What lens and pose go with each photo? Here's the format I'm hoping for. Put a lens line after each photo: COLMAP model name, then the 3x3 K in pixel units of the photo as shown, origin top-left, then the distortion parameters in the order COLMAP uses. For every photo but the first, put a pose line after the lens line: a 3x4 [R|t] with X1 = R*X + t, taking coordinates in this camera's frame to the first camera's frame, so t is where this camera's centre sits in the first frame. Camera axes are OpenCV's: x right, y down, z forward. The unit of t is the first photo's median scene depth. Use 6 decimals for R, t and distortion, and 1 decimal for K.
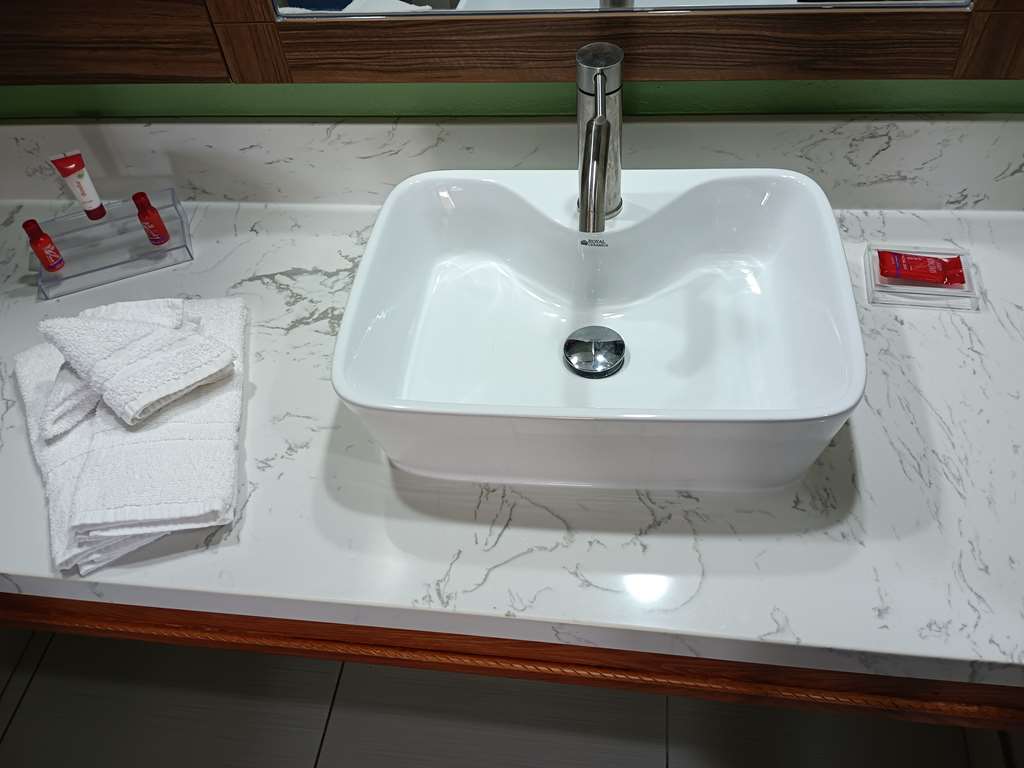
lens RADIAL K [[844.5, 0, 514.9], [0, 844.5, 380.6], [0, 0, 1]] dist [0.033790, -0.010441]
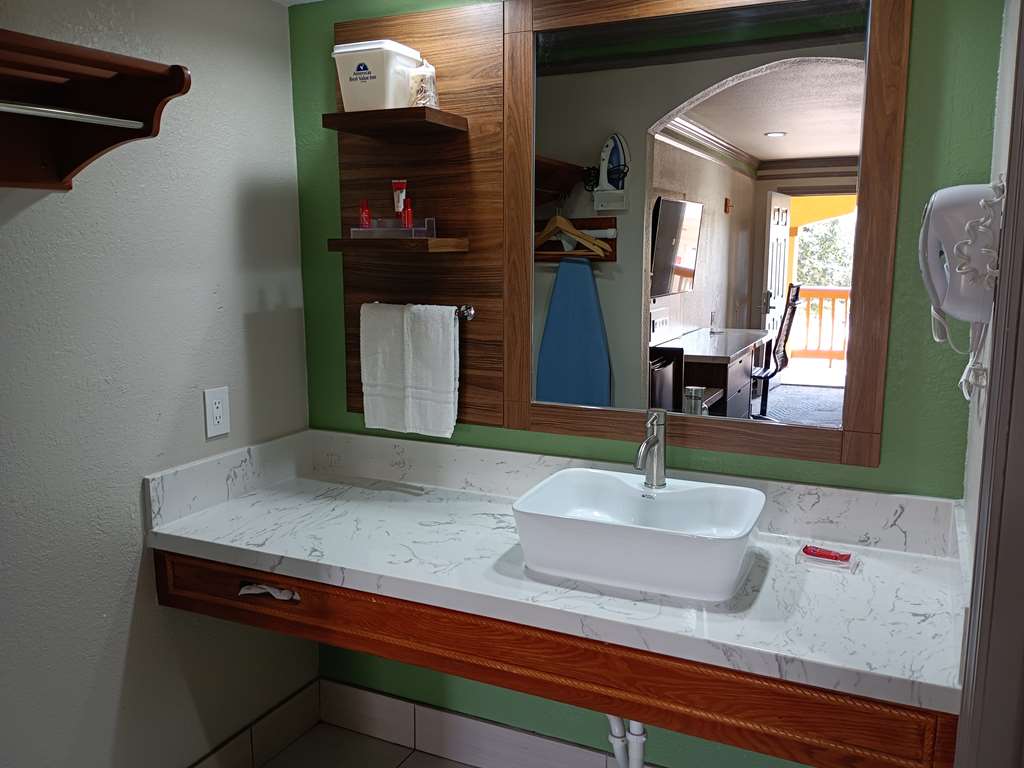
lens RADIAL K [[844.5, 0, 512.4], [0, 844.5, 383.6], [0, 0, 1]] dist [0.033790, -0.010441]
pose [[0.946287, 0.126459, -0.297573, 0.326380], [-0.283795, 0.765844, -0.577013, 0.828815], [0.154926, 0.630469, 0.760596, -0.729199]]
